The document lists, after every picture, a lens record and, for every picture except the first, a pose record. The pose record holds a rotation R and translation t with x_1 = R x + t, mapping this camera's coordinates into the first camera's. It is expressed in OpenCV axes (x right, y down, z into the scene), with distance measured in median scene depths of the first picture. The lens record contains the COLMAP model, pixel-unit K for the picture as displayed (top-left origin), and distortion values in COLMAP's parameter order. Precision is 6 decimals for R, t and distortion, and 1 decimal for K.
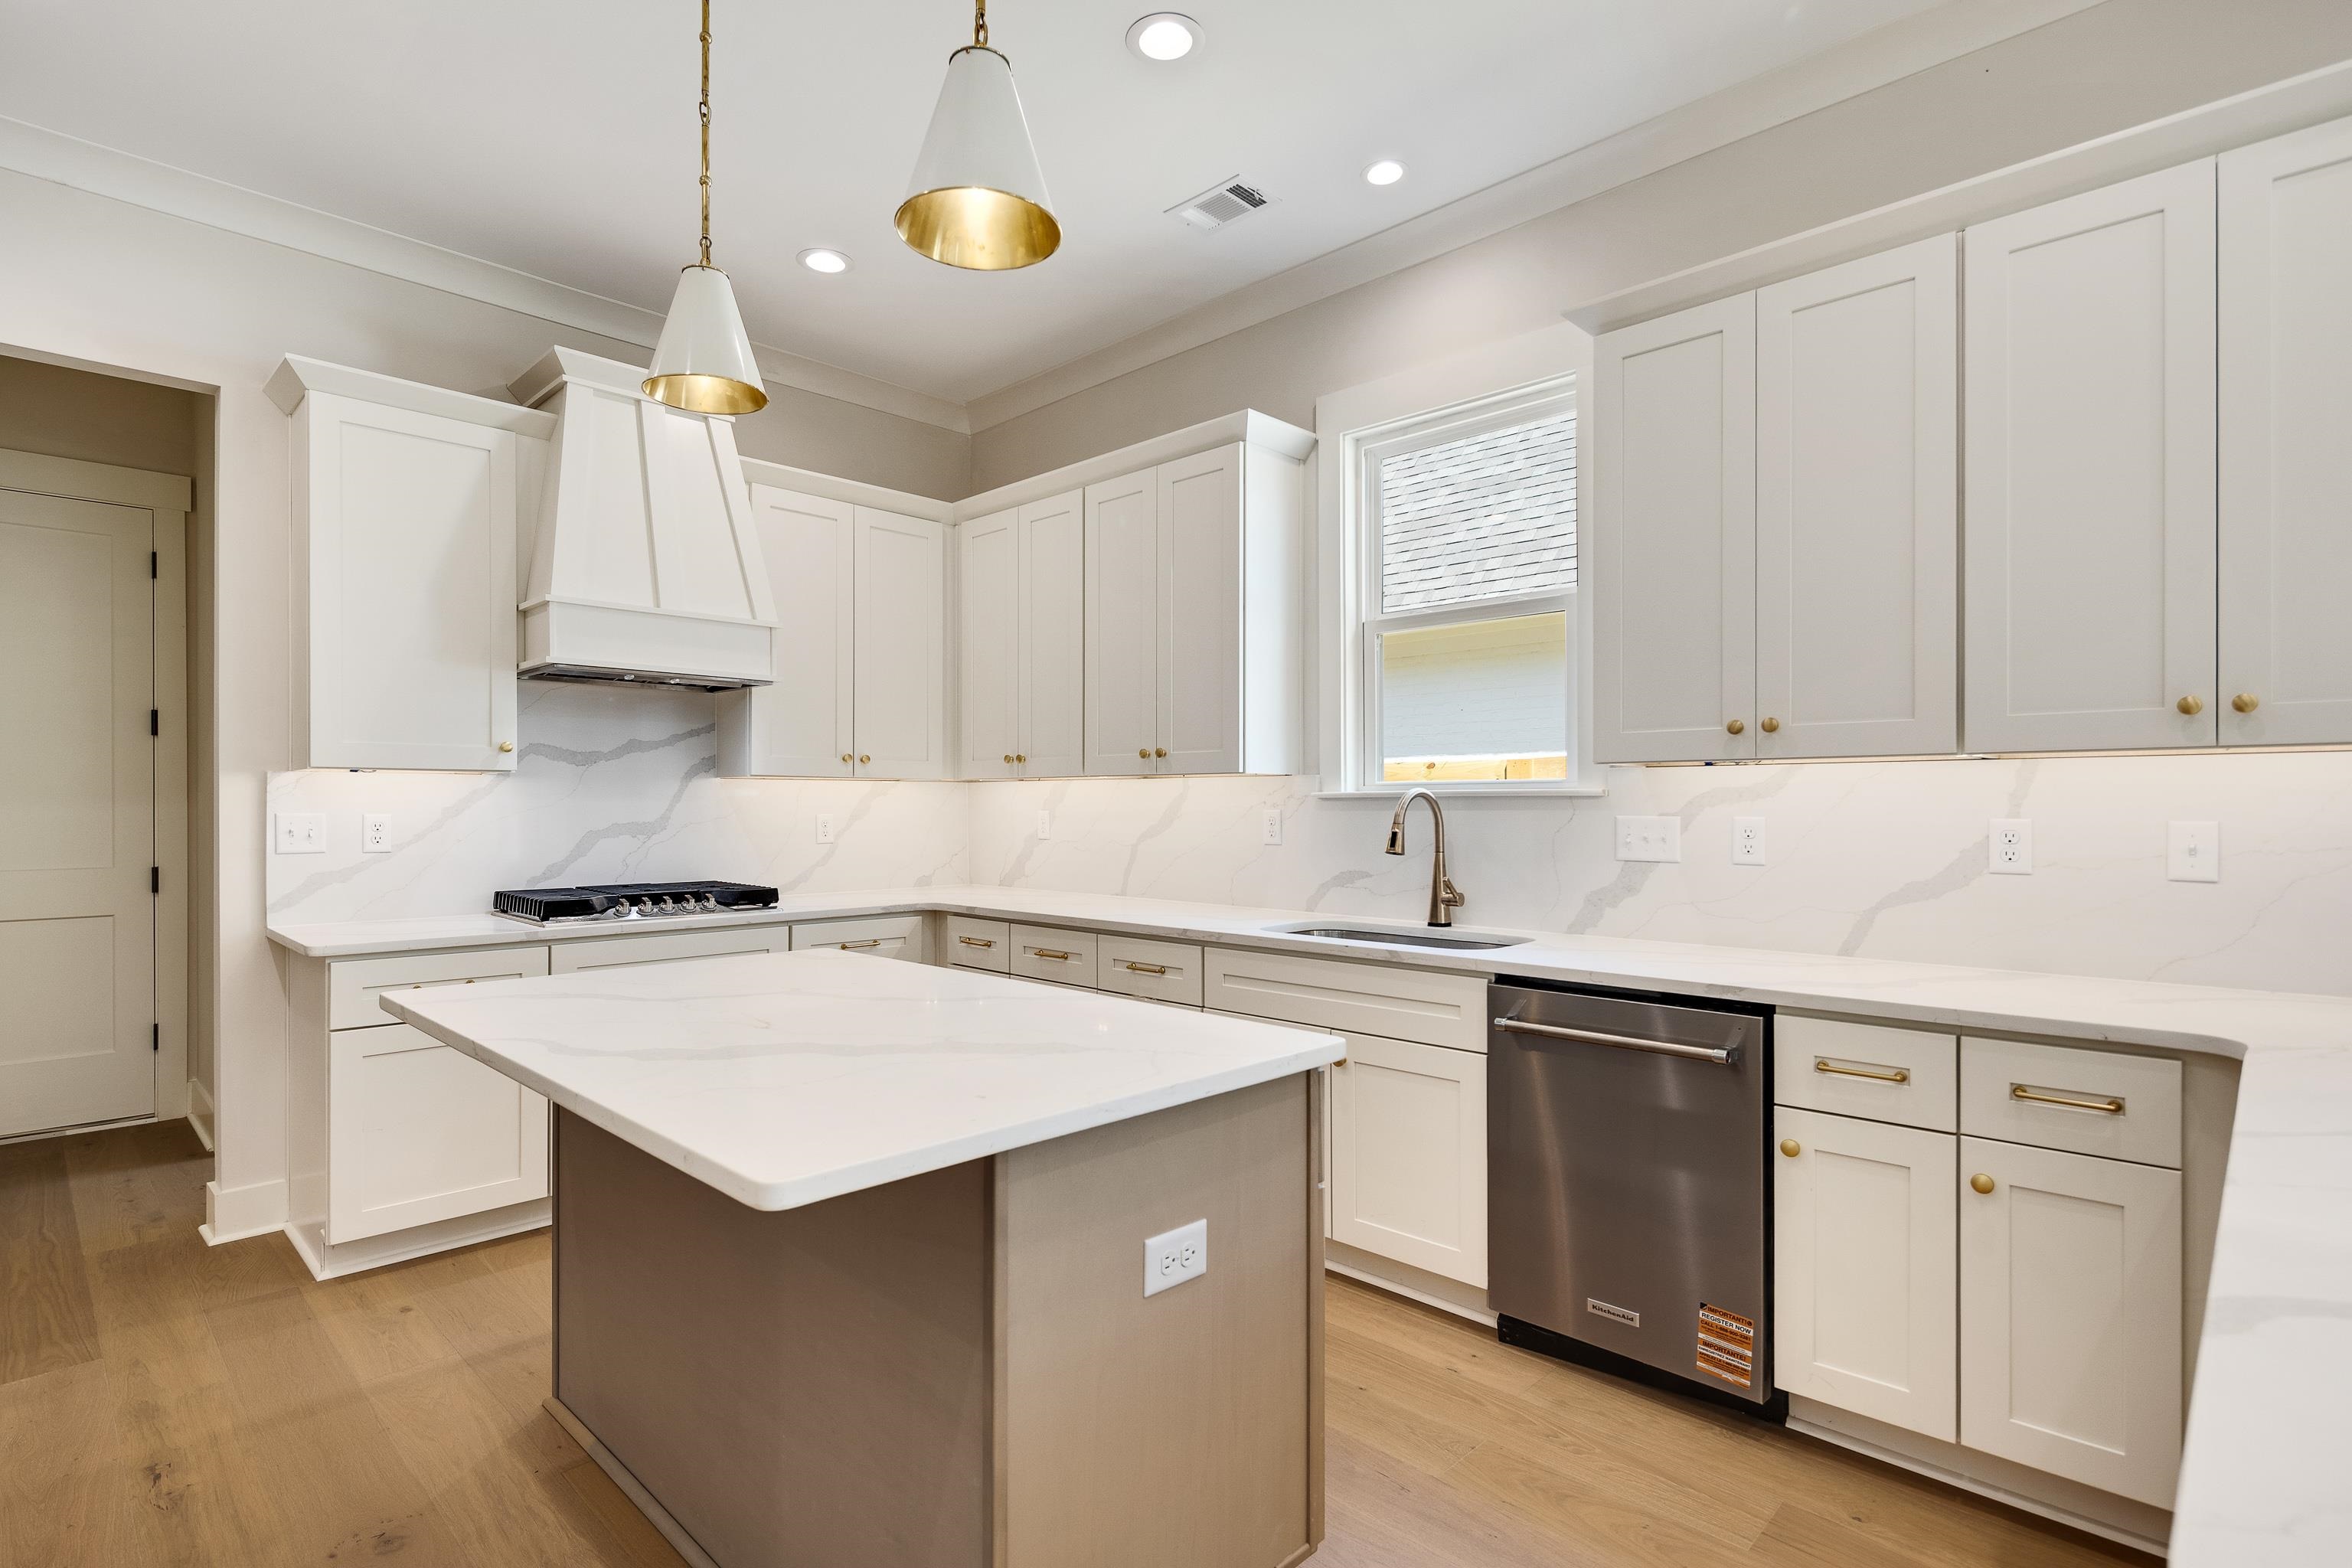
lens RADIAL K [[1158.8, 0, 1174.9], [0, 1158.8, 810.7], [0, 0, 1]] dist [0.004800, -0.001021]
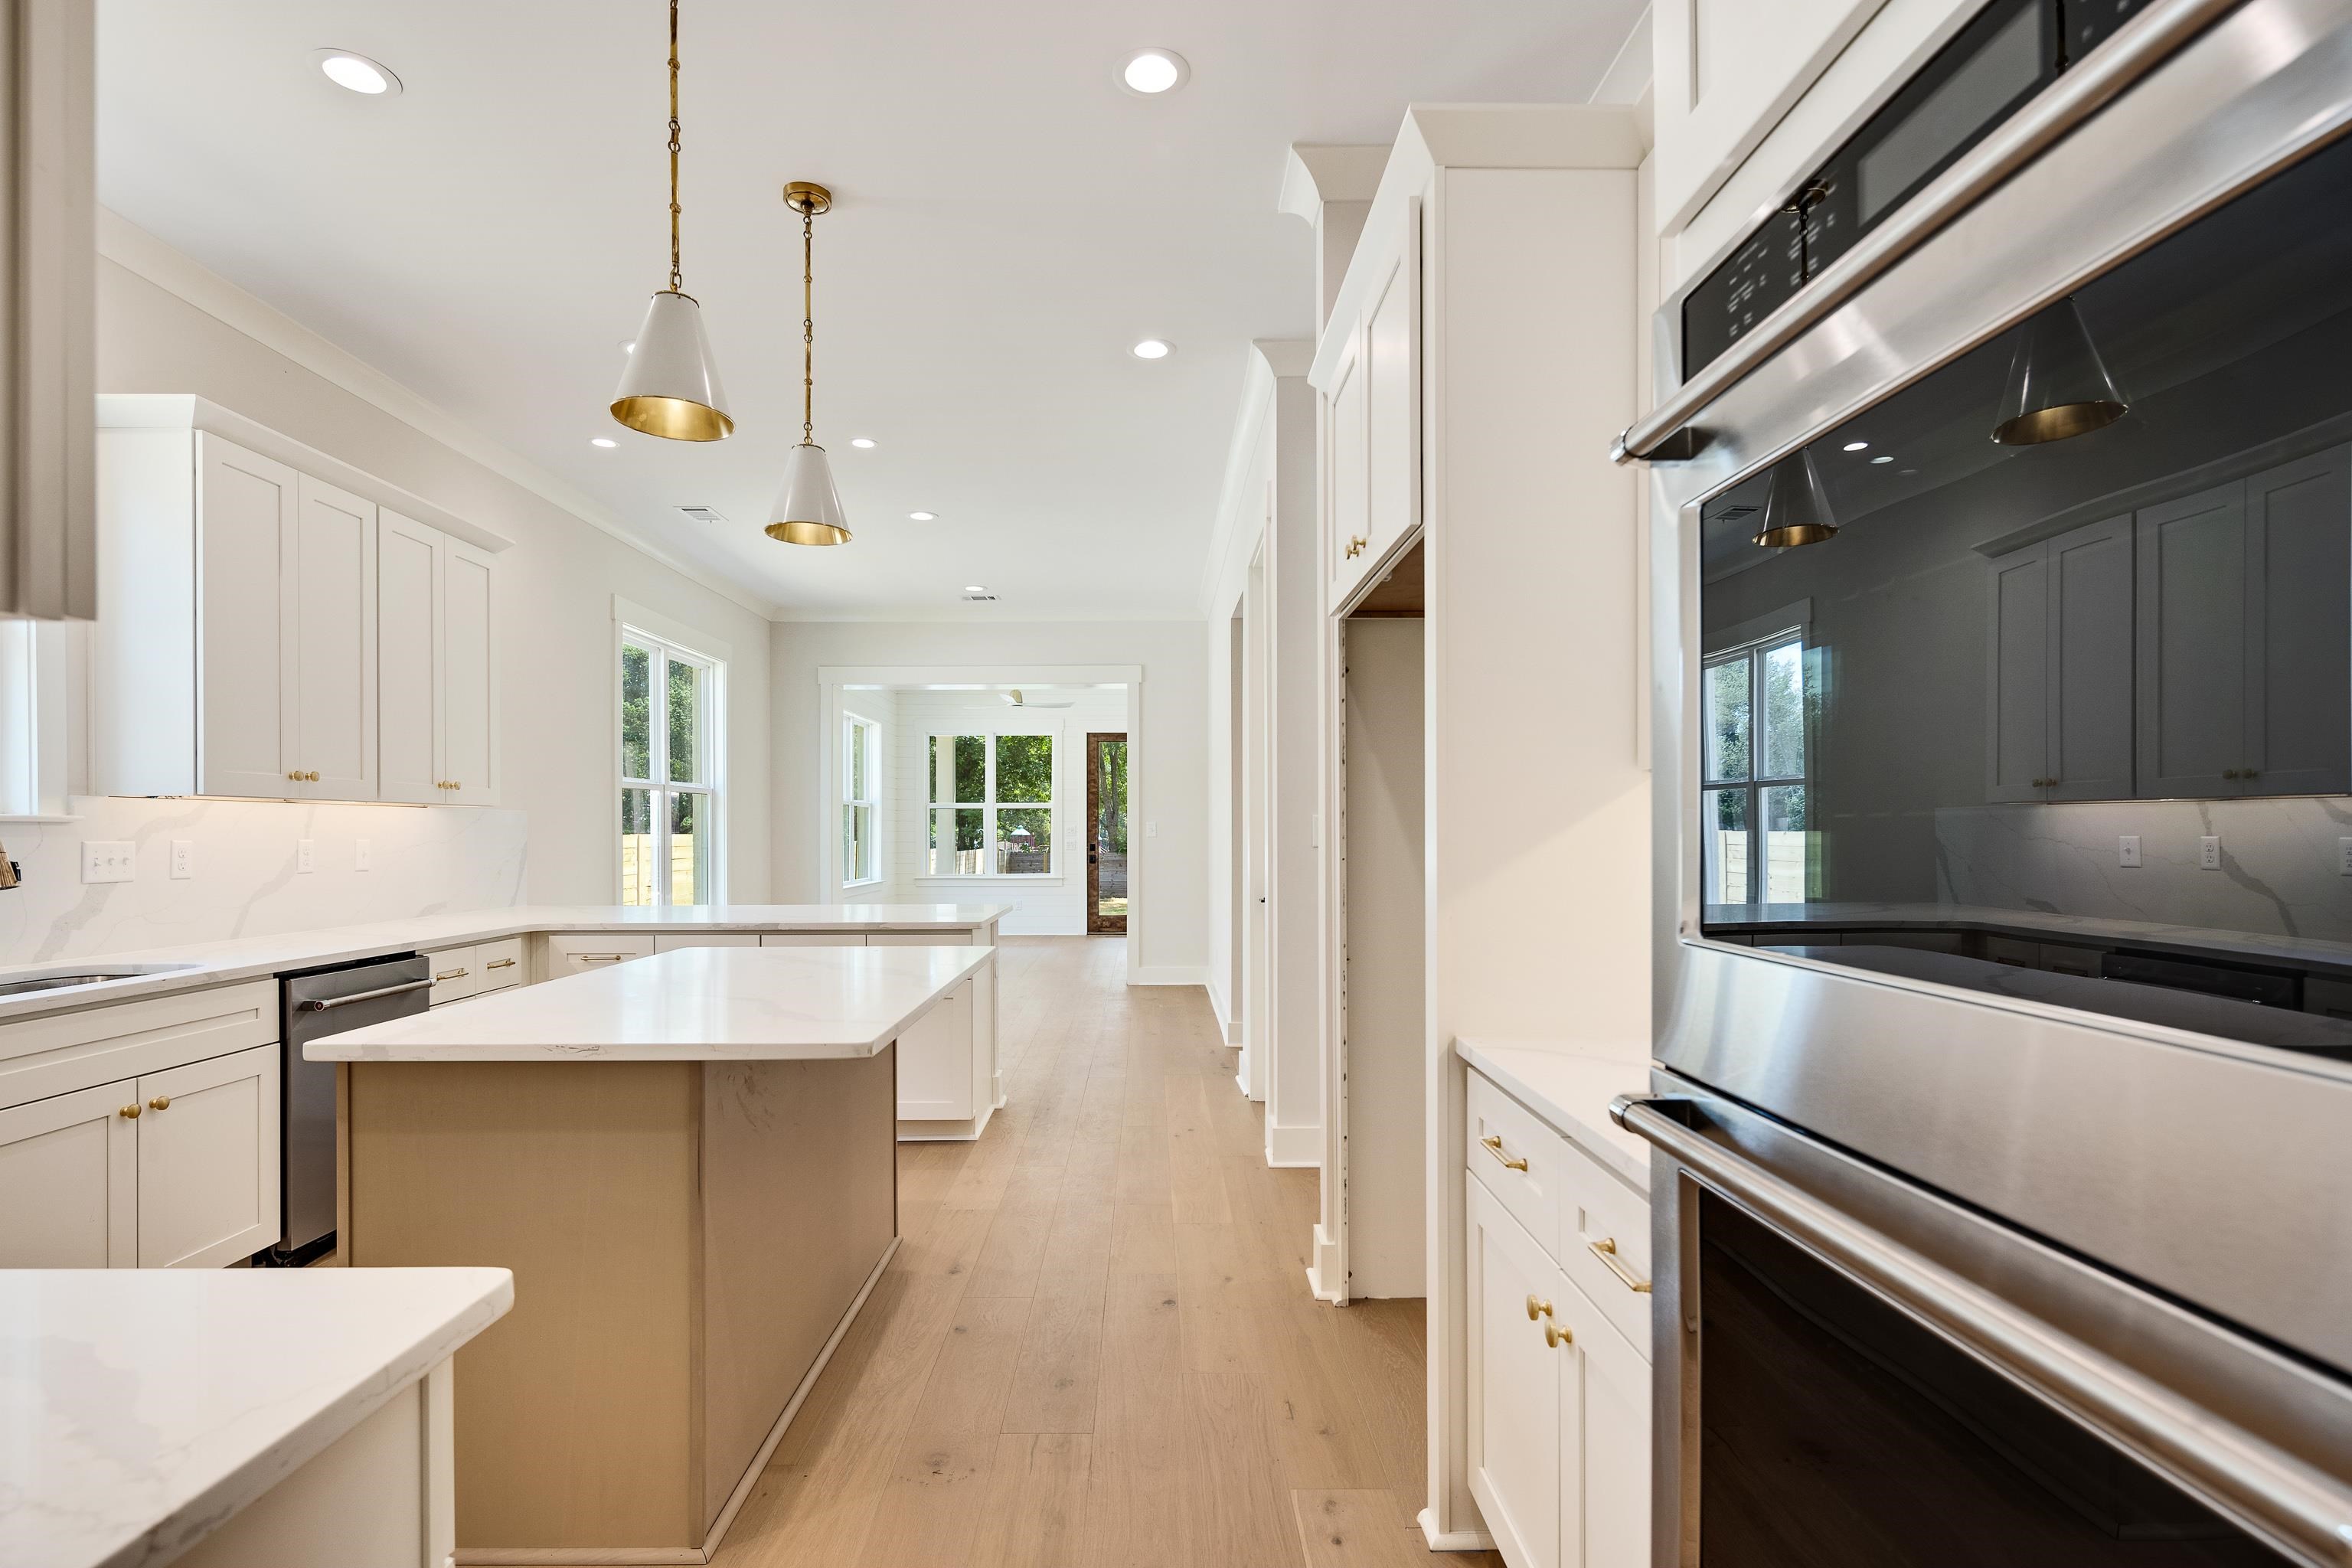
lens RADIAL K [[1158.8, 0, 1174.9], [0, 1158.8, 810.7], [0, 0, 1]] dist [0.004800, -0.001021]
pose [[-0.716616, 0.015713, 0.697291, -1.296367], [0.008491, 0.999869, -0.013805, -0.000574], [-0.697416, -0.003973, -0.716655, 1.298983]]
